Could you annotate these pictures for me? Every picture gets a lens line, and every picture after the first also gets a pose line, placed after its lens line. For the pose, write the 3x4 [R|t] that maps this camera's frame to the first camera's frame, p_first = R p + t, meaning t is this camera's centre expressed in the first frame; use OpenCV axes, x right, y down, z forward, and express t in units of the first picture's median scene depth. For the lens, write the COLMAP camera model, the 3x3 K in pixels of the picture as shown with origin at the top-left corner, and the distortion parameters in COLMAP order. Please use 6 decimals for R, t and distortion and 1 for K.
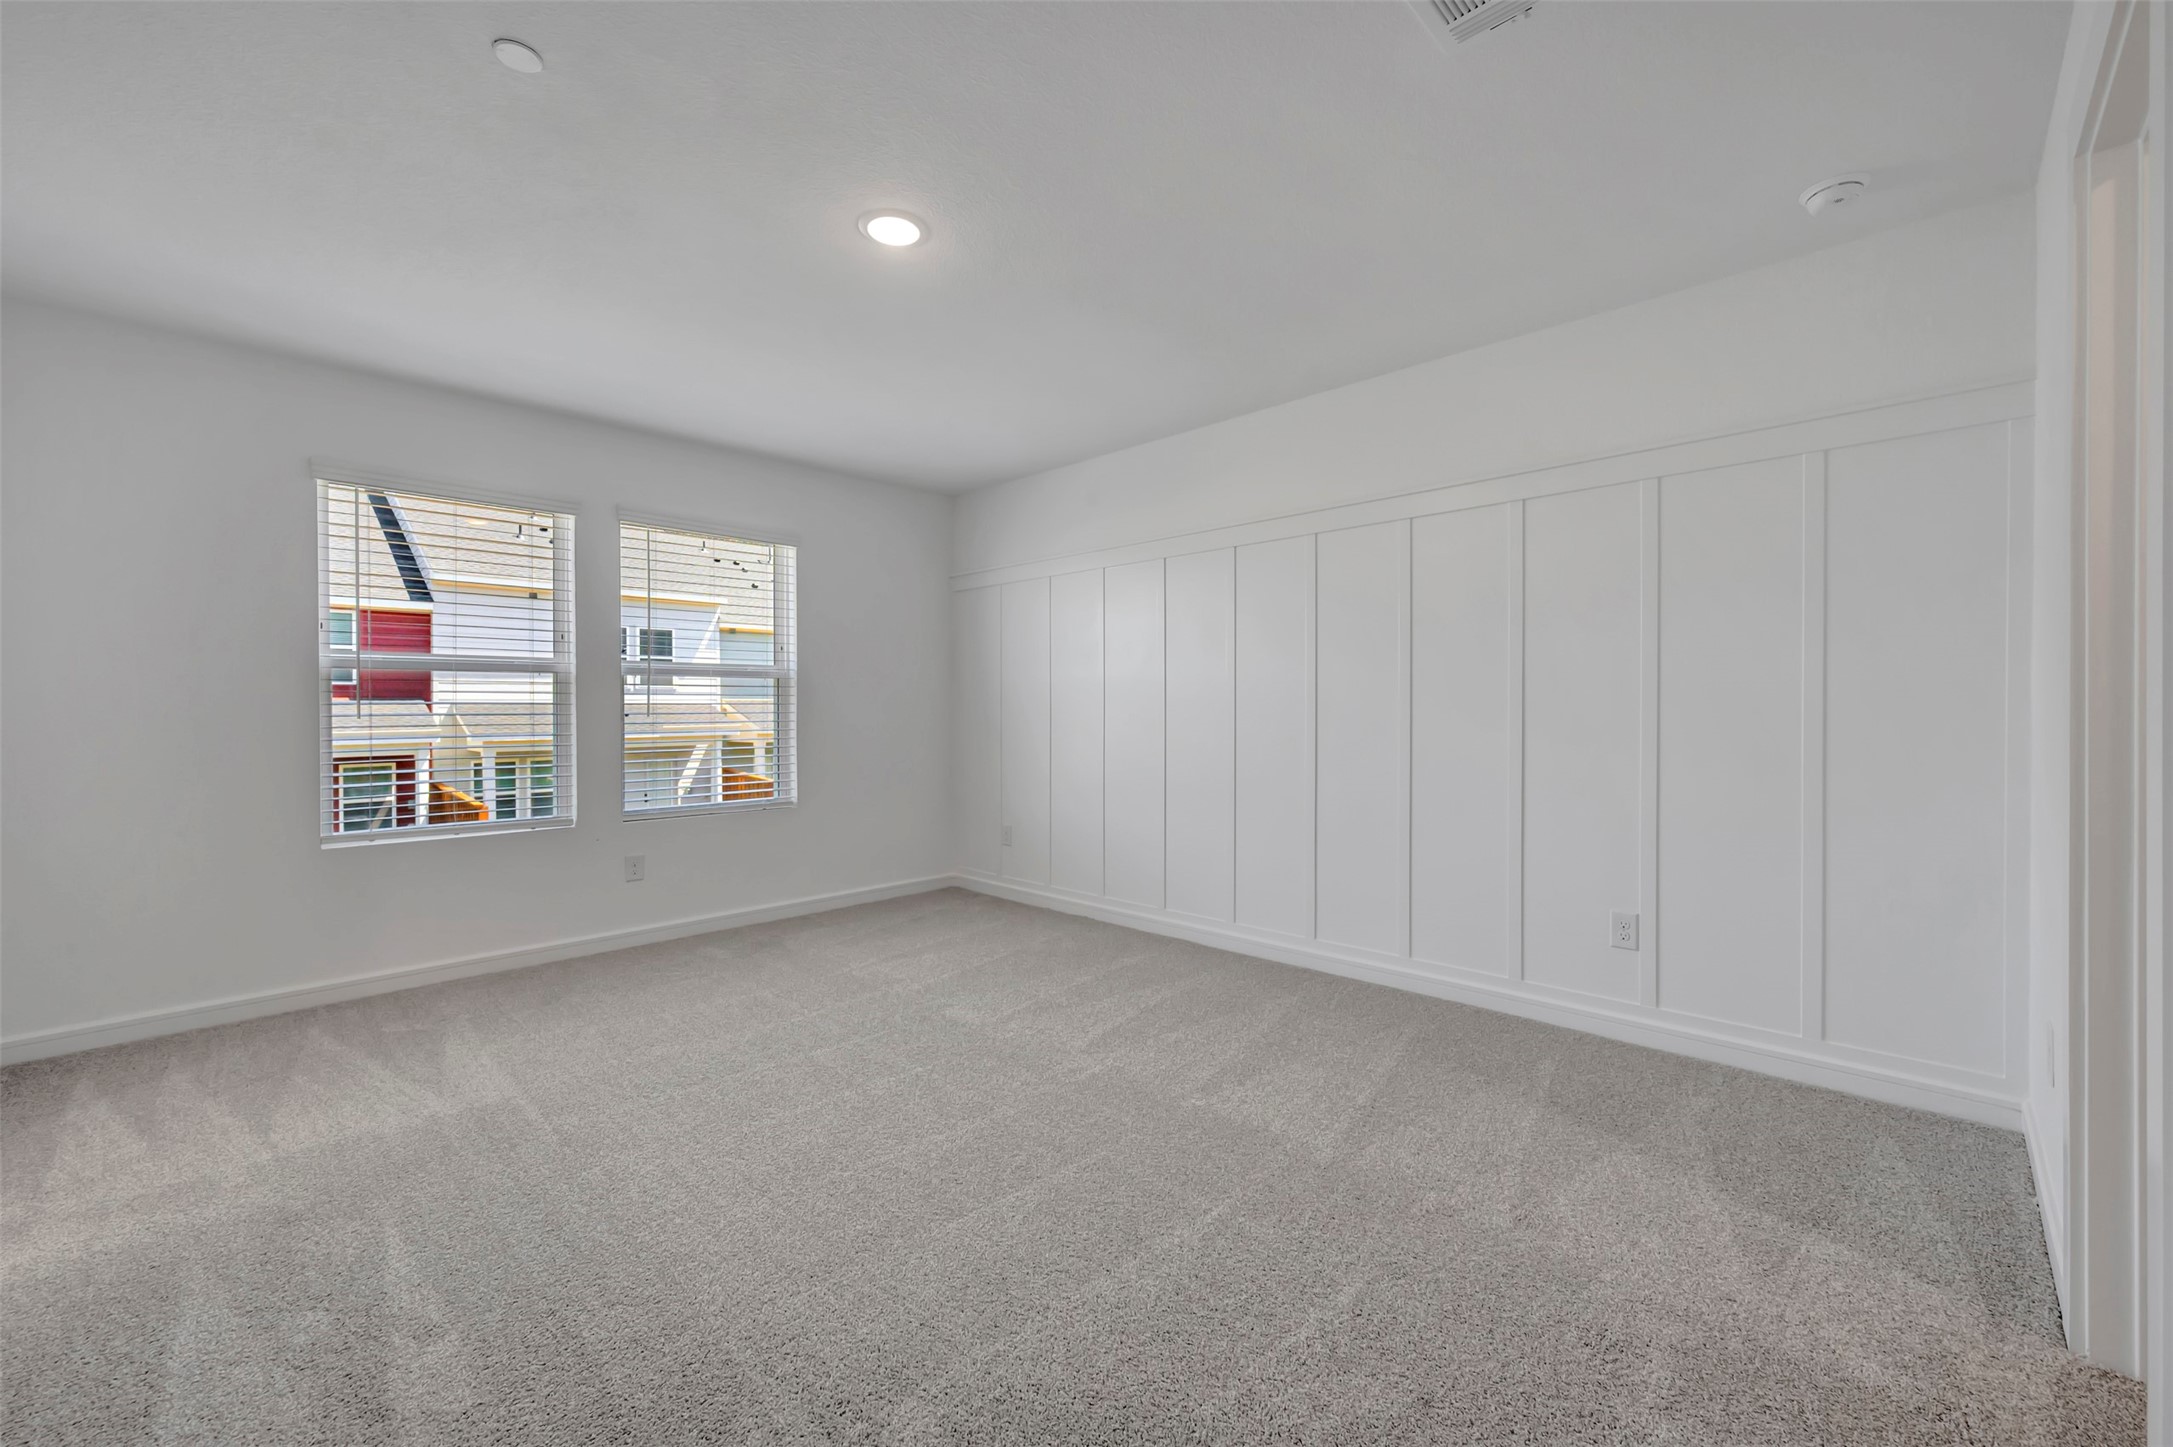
lens RADIAL K [[864.5, 0, 1084.1], [0, 864.5, 707.7], [0, 0, 1]] dist [0.002400, -0.000333]
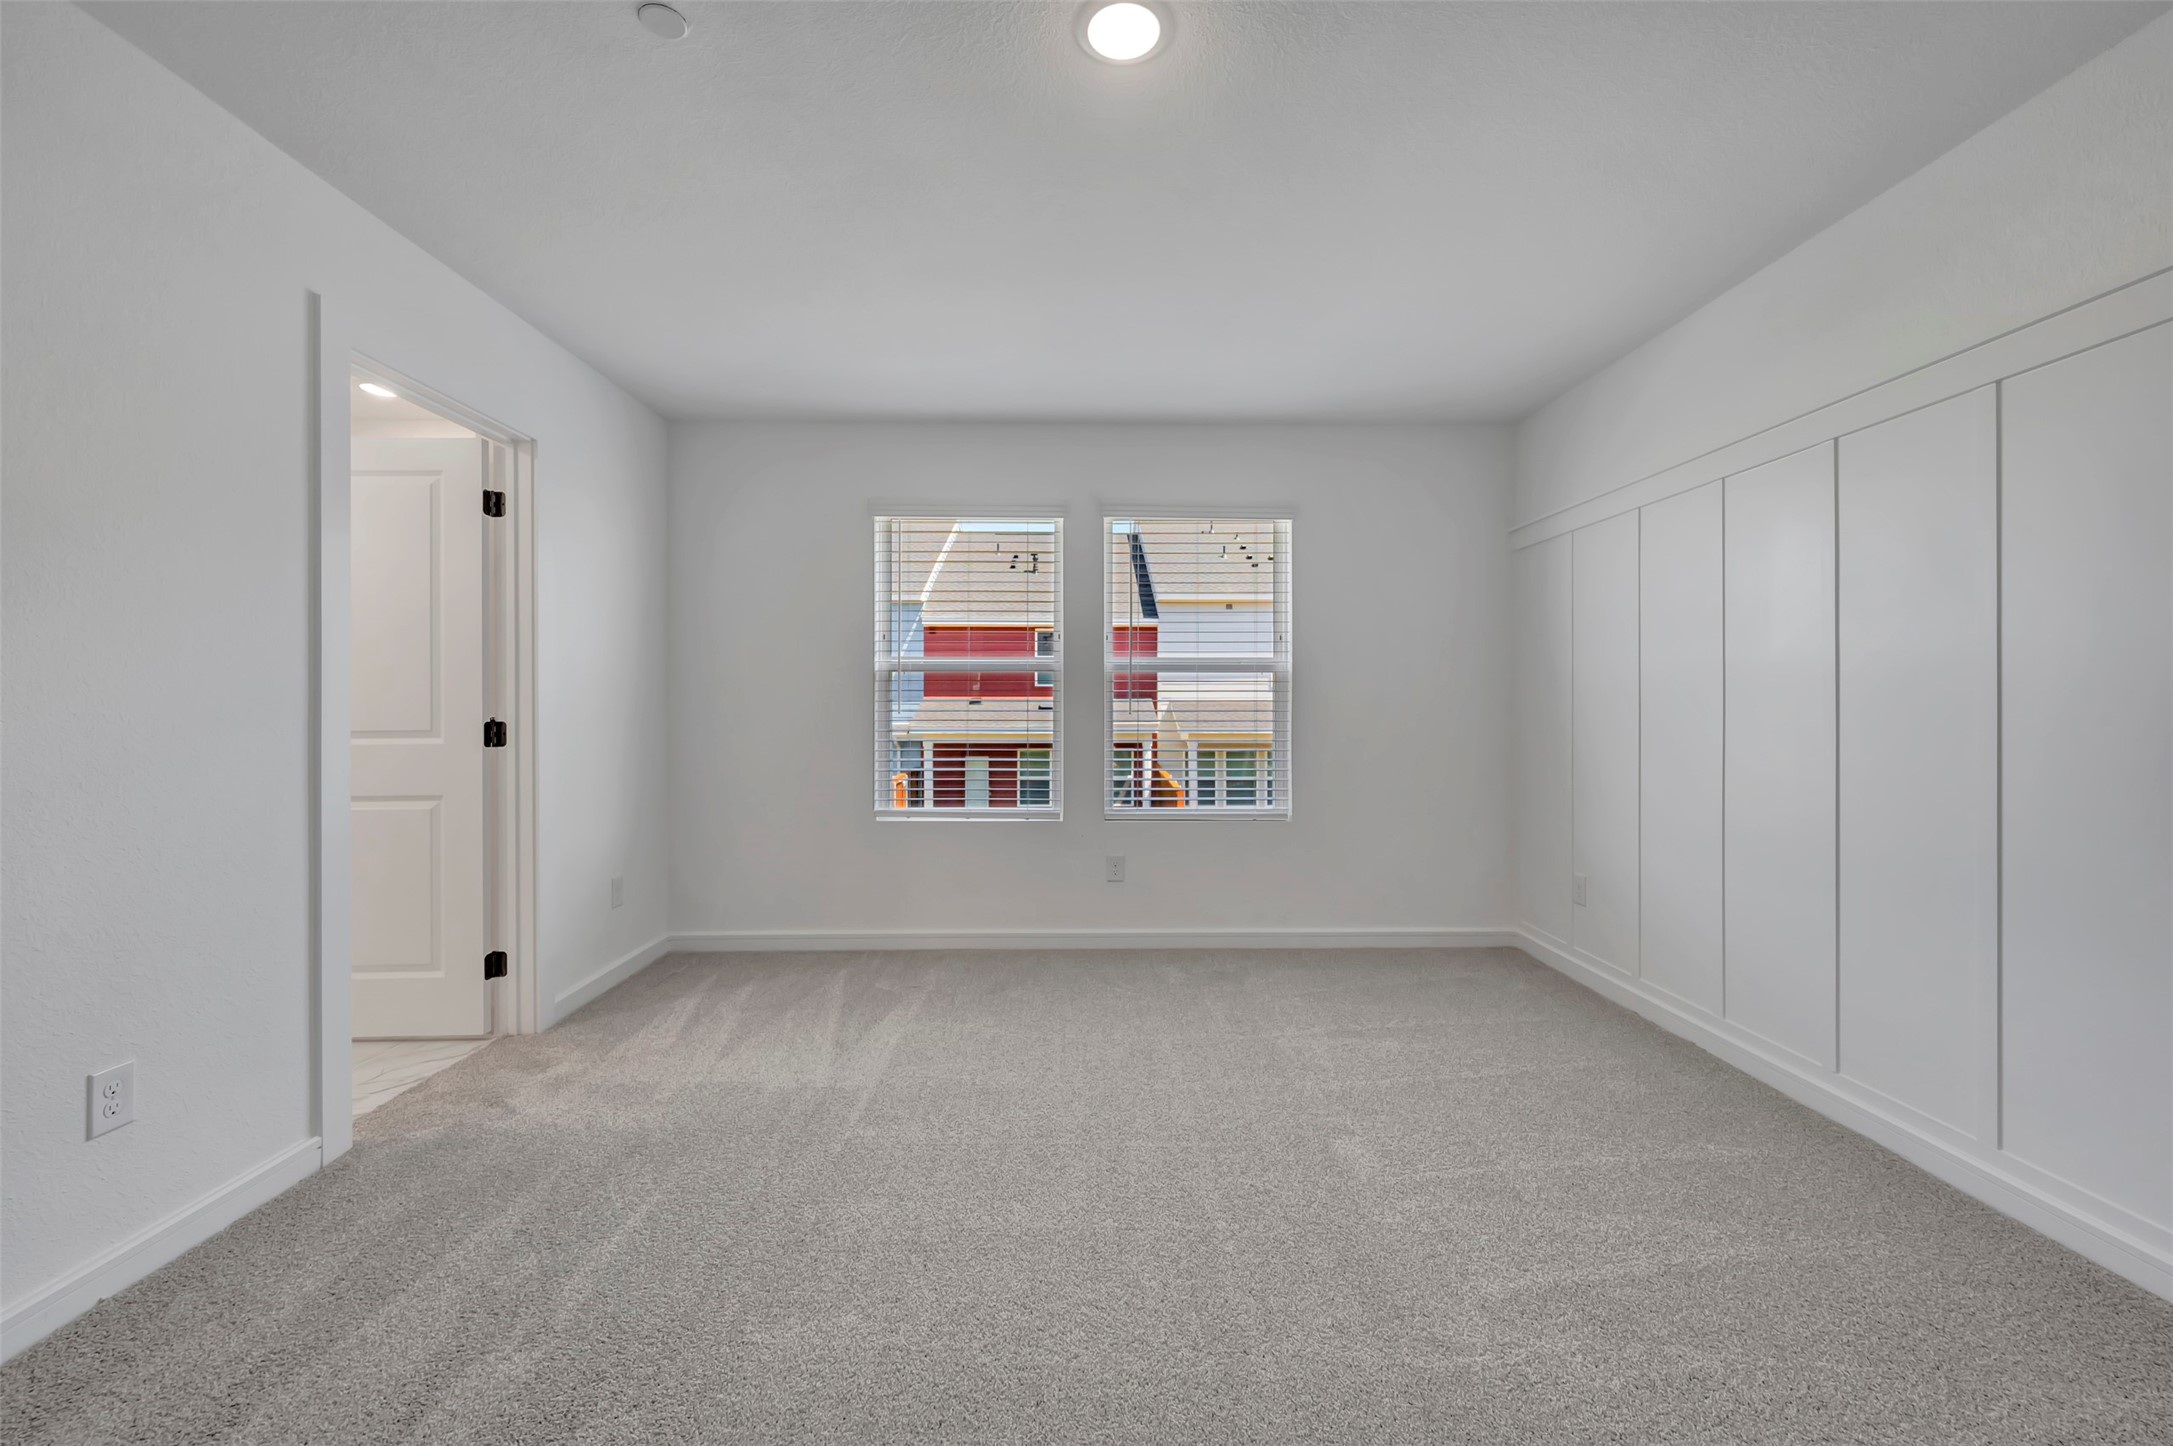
lens RADIAL K [[864.5, 0, 1084.1], [0, 864.5, 707.2], [0, 0, 1]] dist [0.002400, -0.000333]
pose [[0.709845, 0.004446, -0.704344, 0.173365], [-0.002817, 0.999990, 0.003474, -0.001702], [0.704352, -0.000482, 0.709851, 0.331860]]
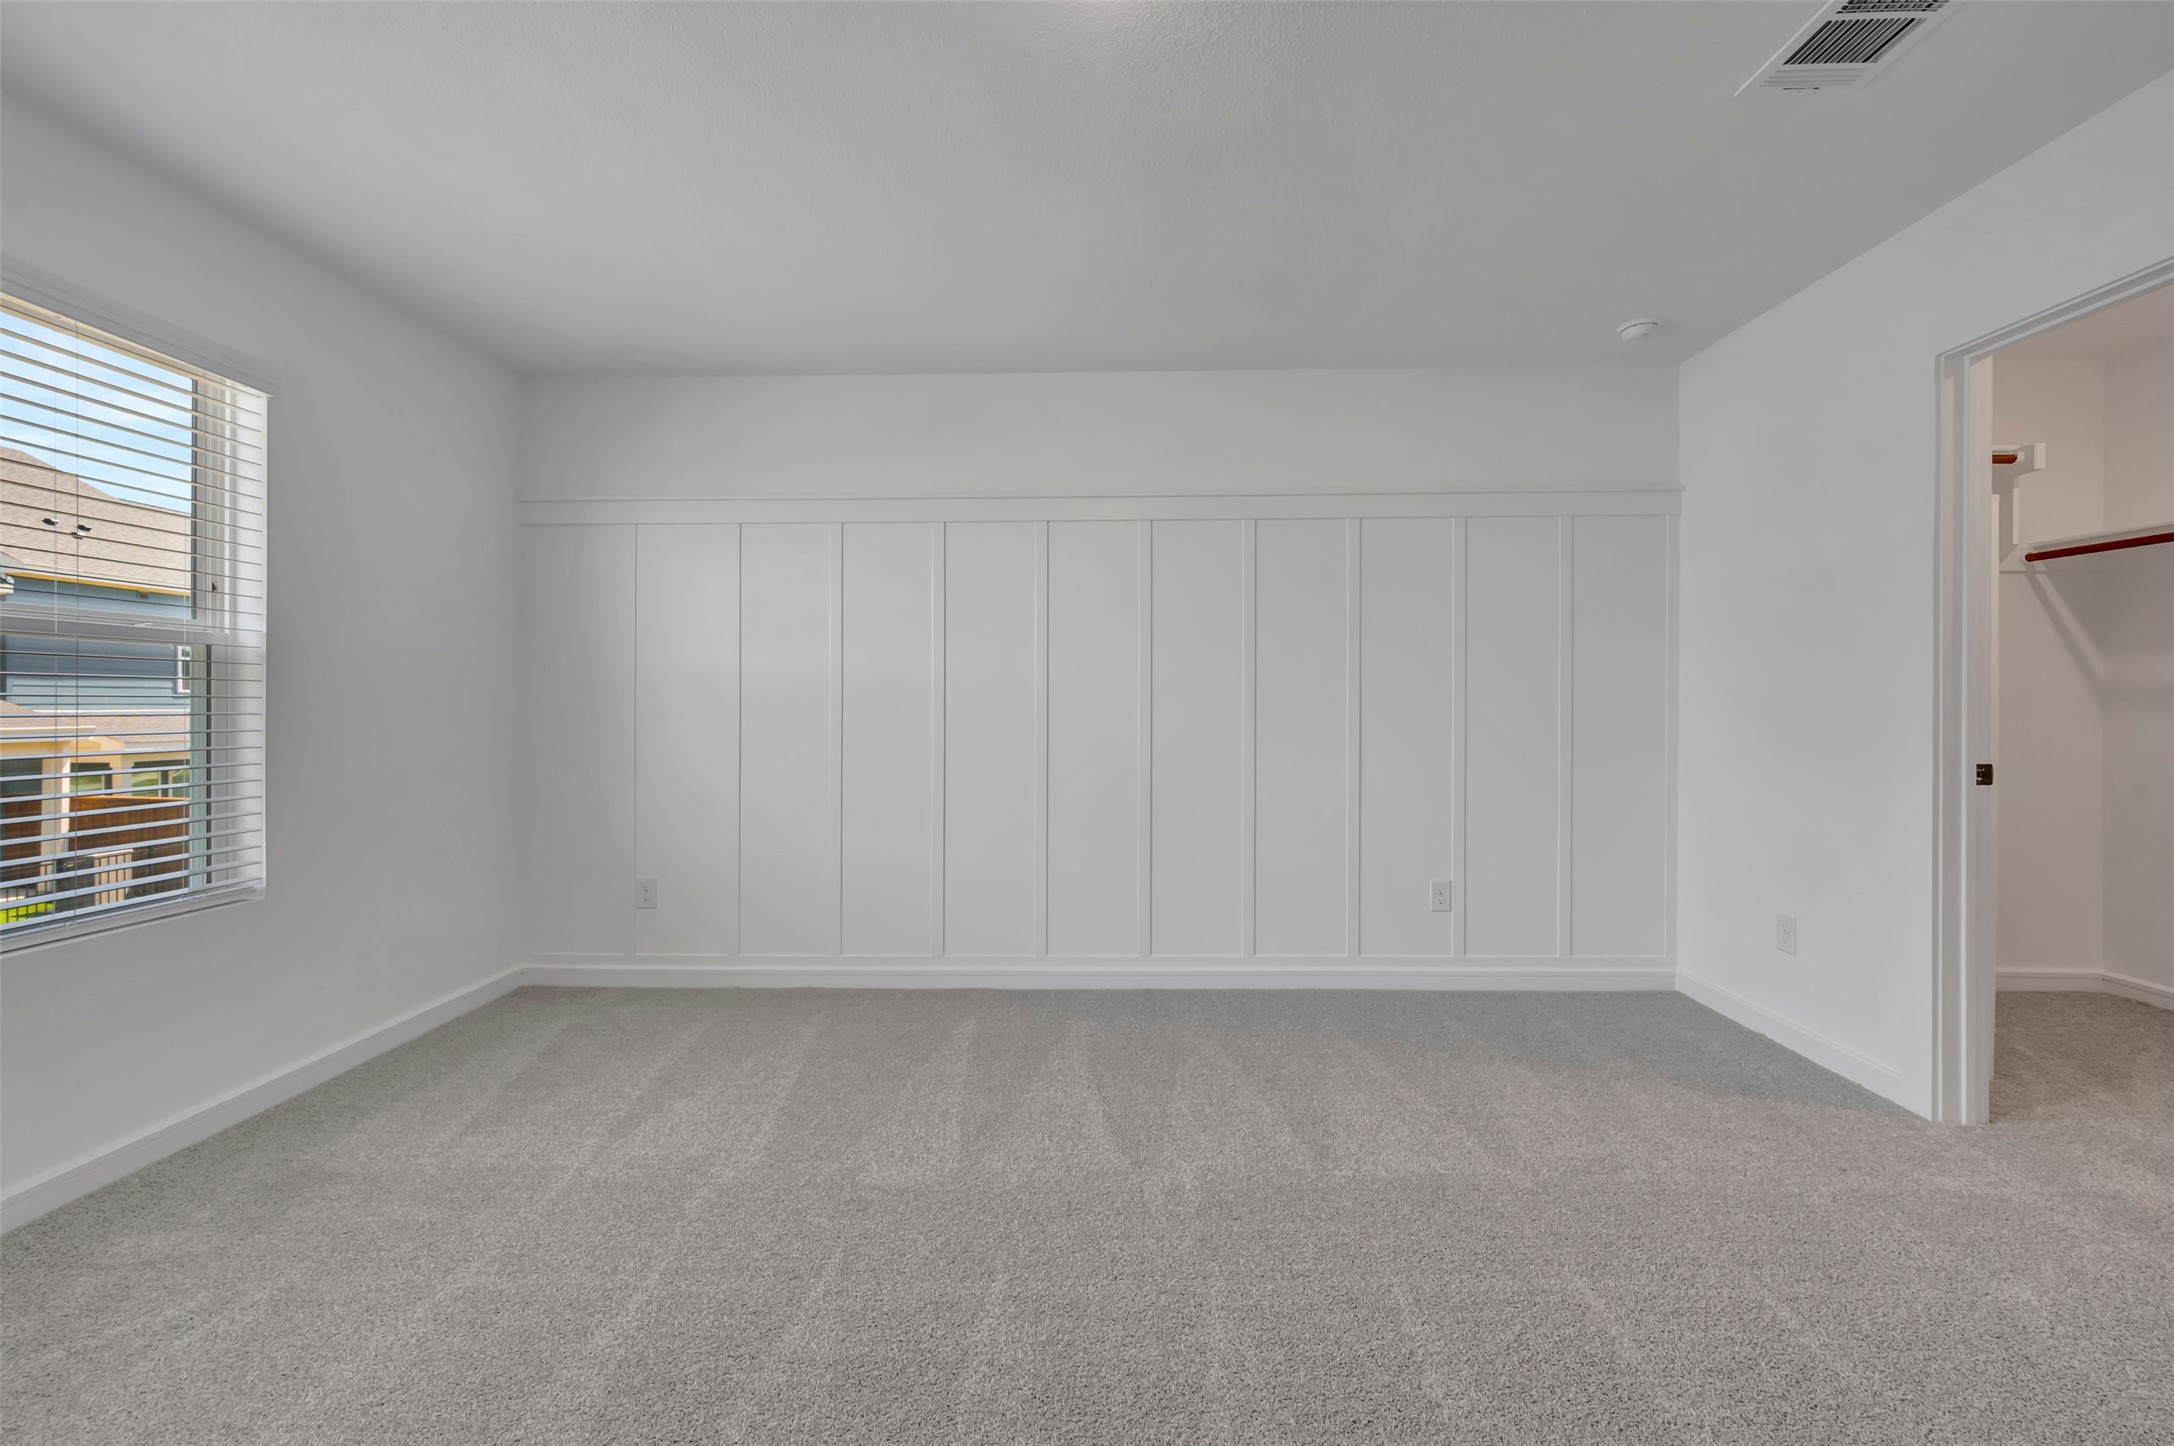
lens RADIAL K [[864.9, 0, 1084.6], [0, 864.9, 707.2], [0, 0, 1]] dist [0.002400, -0.000333]
pose [[0.728965, 0.001292, 0.684549, -0.449192], [-0.002051, 0.999998, 0.000297, -0.000319], [-0.684548, -0.001620, 0.728966, 0.392280]]
